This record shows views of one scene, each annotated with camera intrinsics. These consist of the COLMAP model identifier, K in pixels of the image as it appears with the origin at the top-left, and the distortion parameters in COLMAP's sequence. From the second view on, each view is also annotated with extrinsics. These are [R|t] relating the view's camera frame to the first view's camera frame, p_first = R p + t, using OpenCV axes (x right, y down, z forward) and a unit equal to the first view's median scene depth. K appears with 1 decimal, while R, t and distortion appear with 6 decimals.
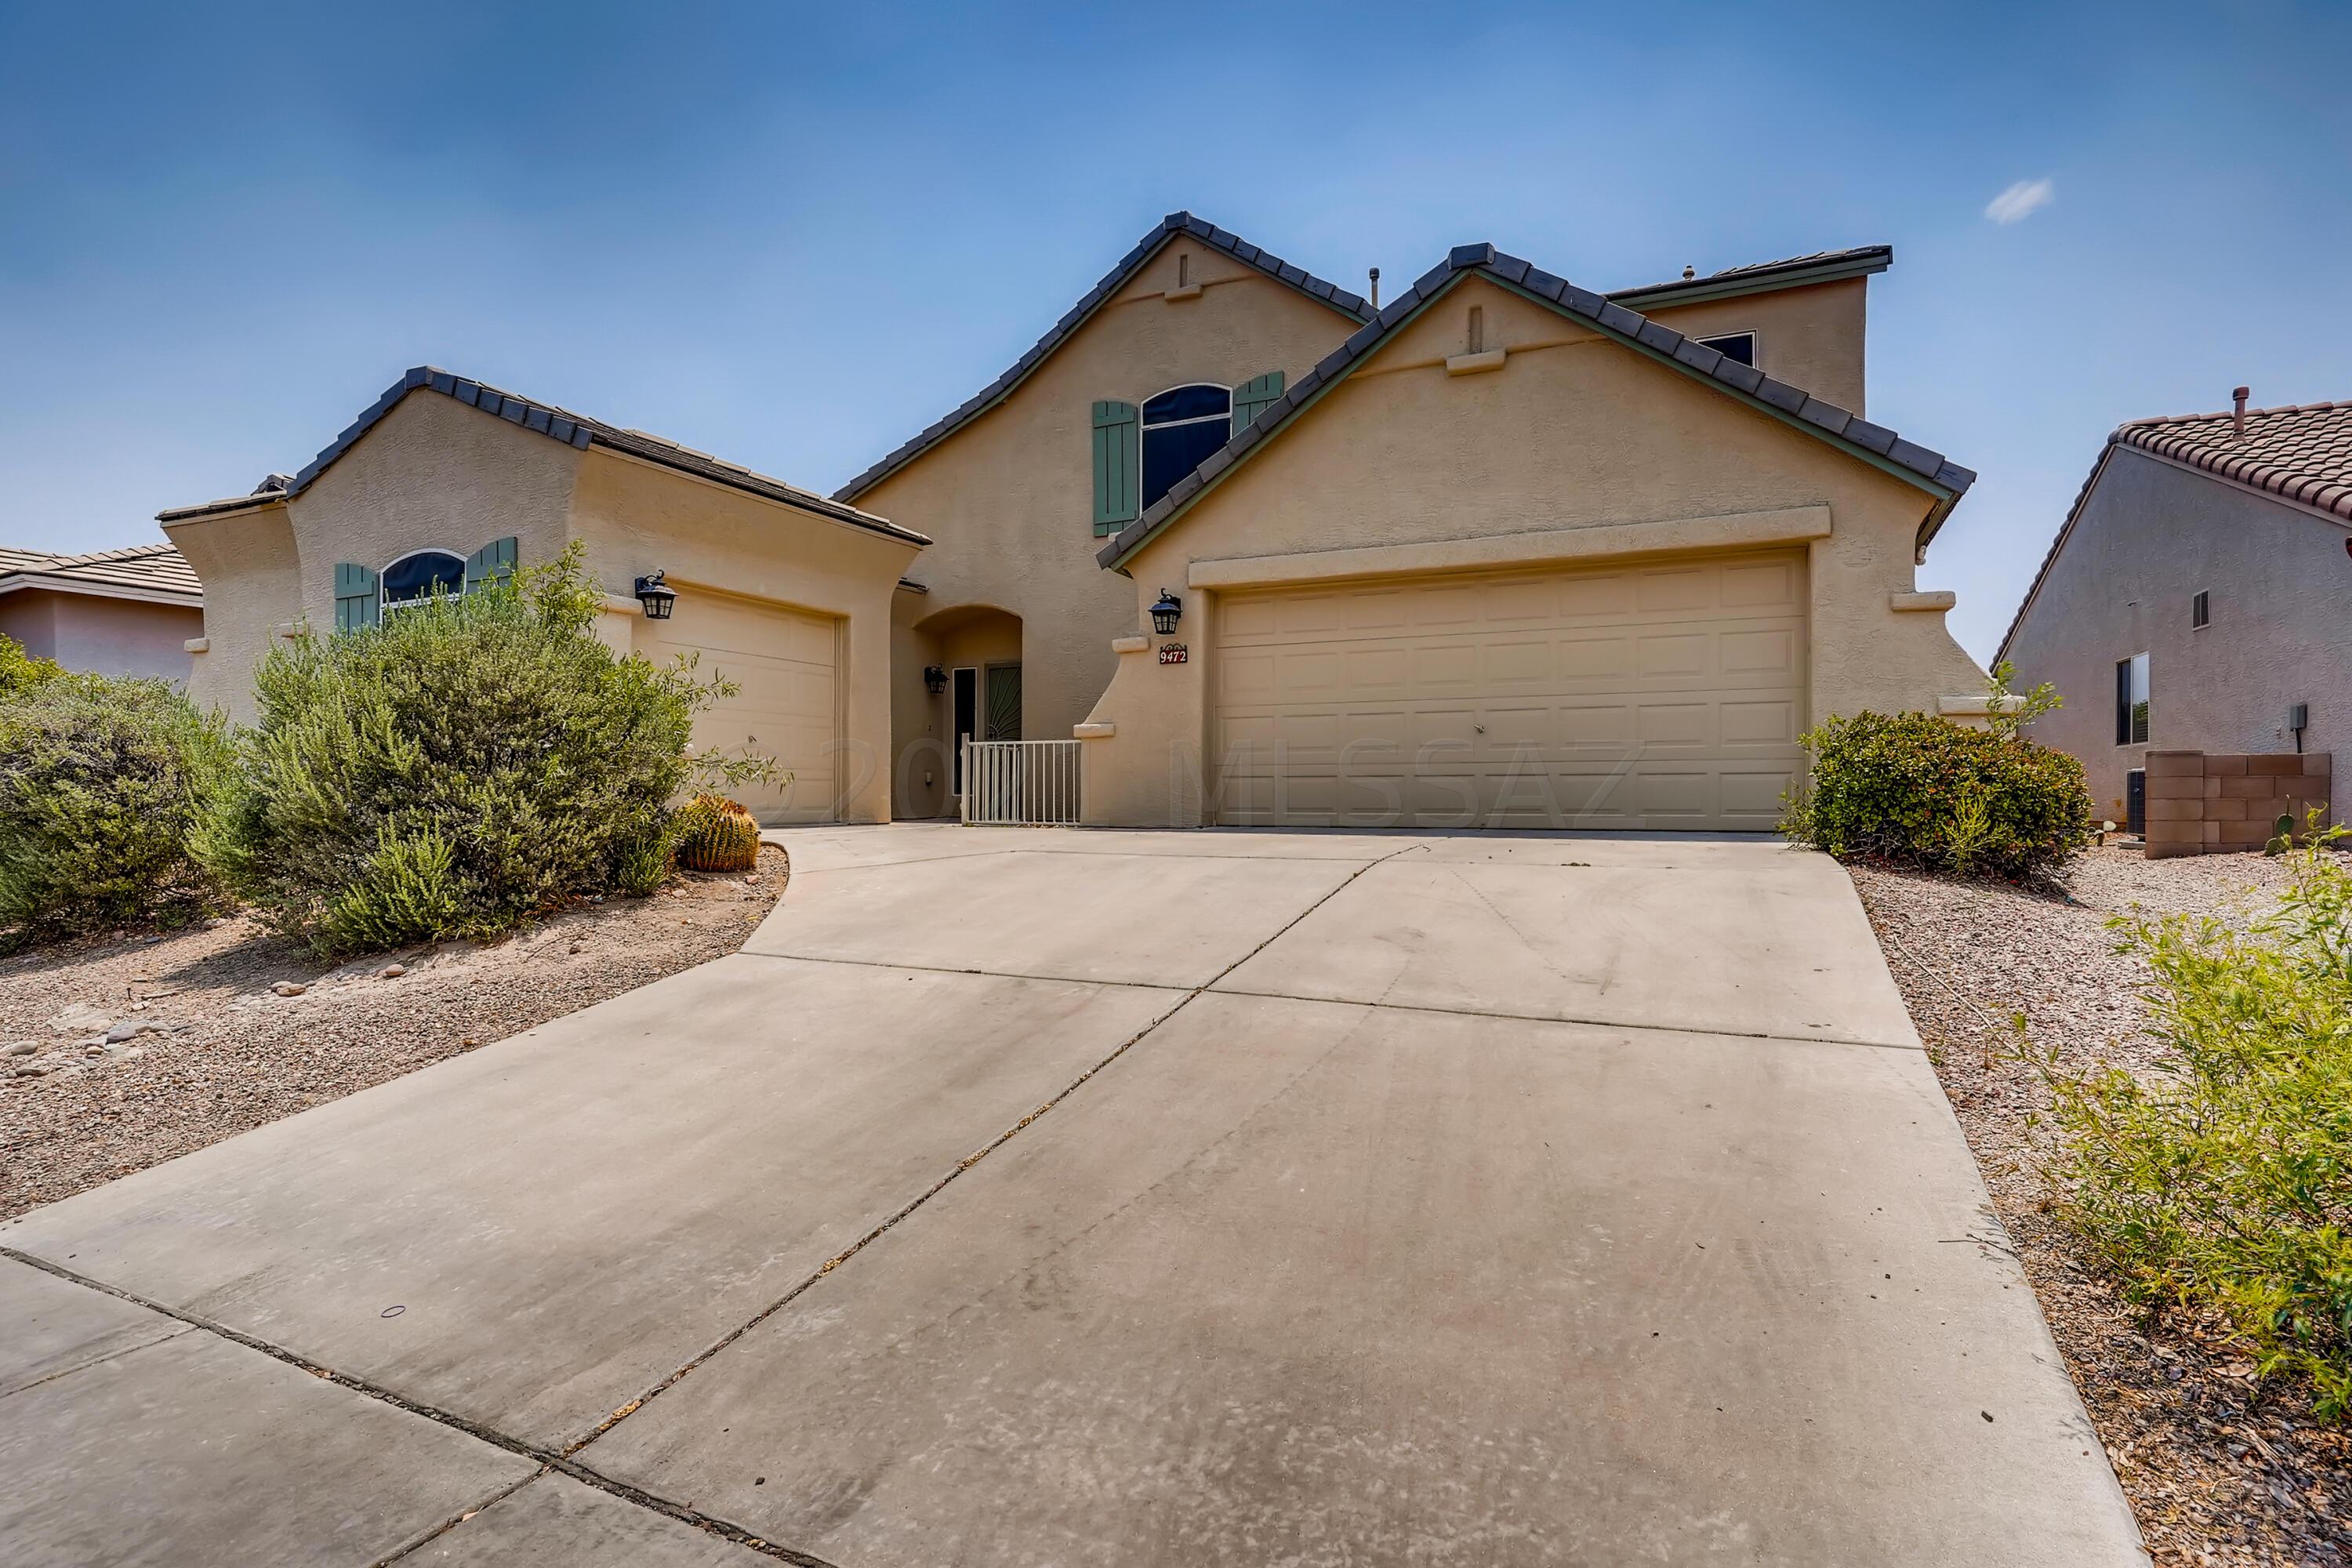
lens RADIAL K [[1168.6, 0, 1172.9], [0, 1168.6, 802.8], [0, 0, 1]] dist [-0.043755, 0.024684]
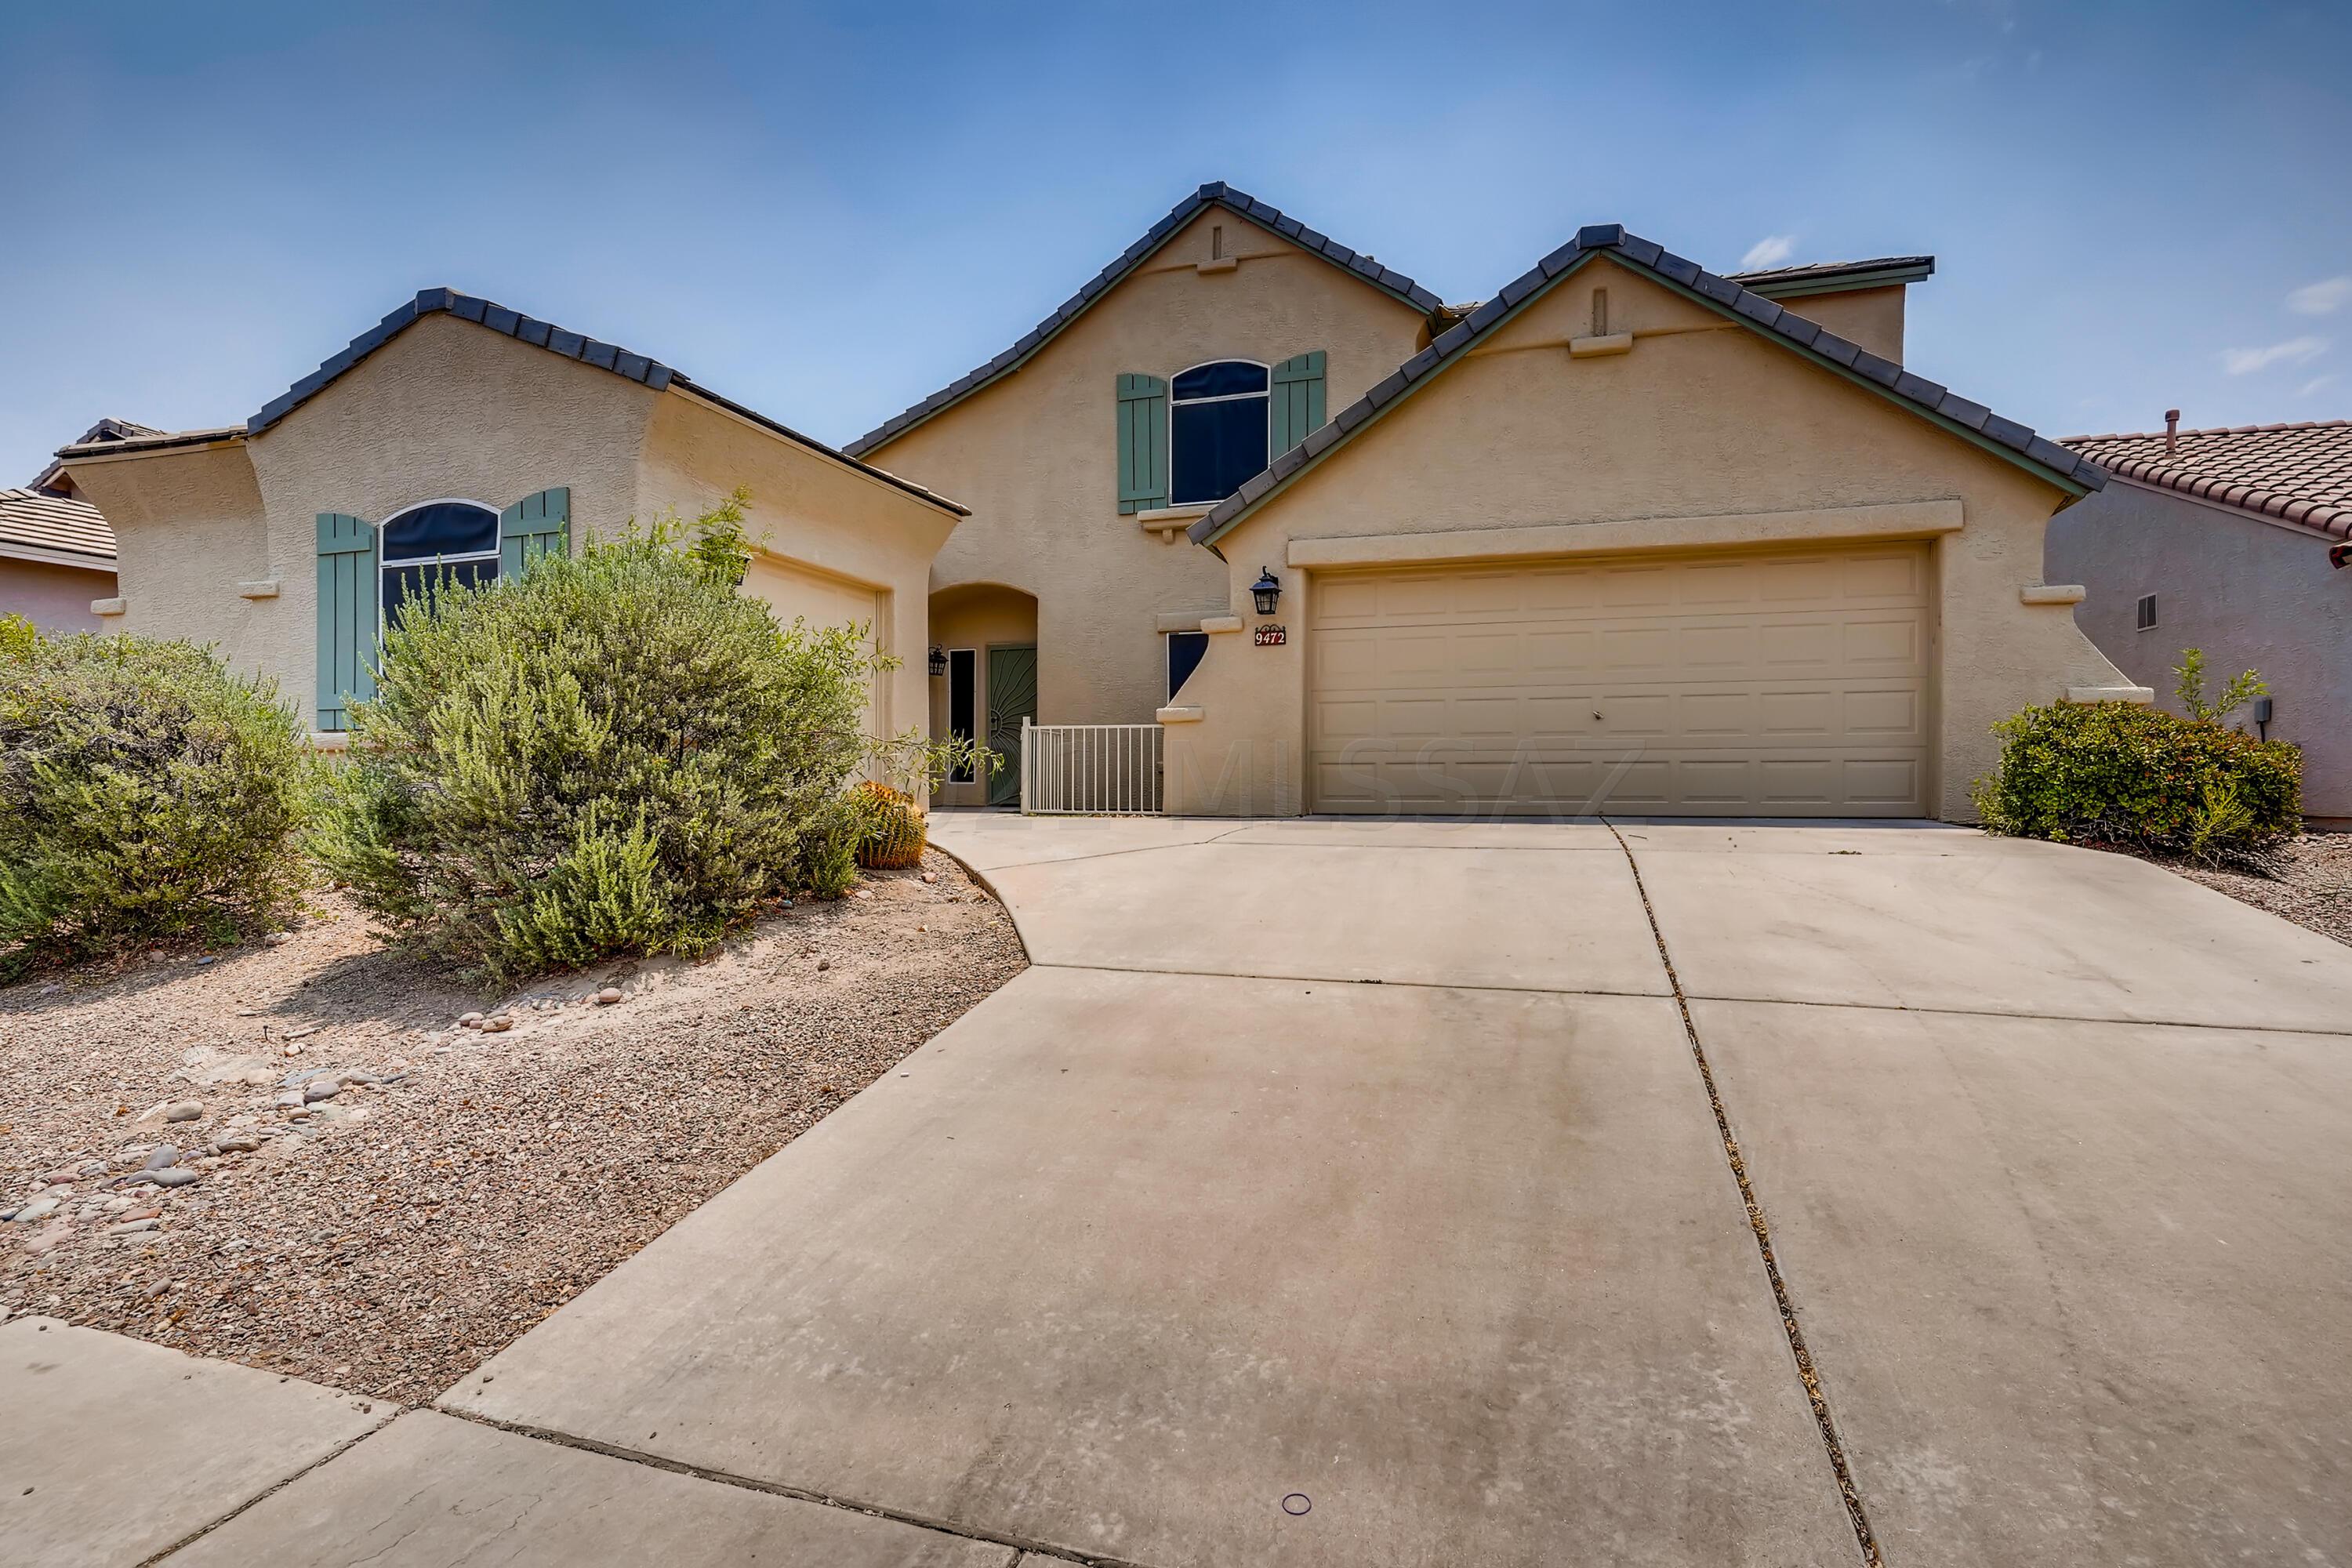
lens RADIAL K [[1151.9, 0, 1191.2], [0, 1151.9, 795.9], [0, 0, 1]] dist [-0.042133, 0.023349]
pose [[0.991046, -0.001827, 0.133506, -0.218597], [0.001211, 0.999988, 0.004701, -0.000063], [-0.133514, -0.004497, 0.991037, 0.080995]]
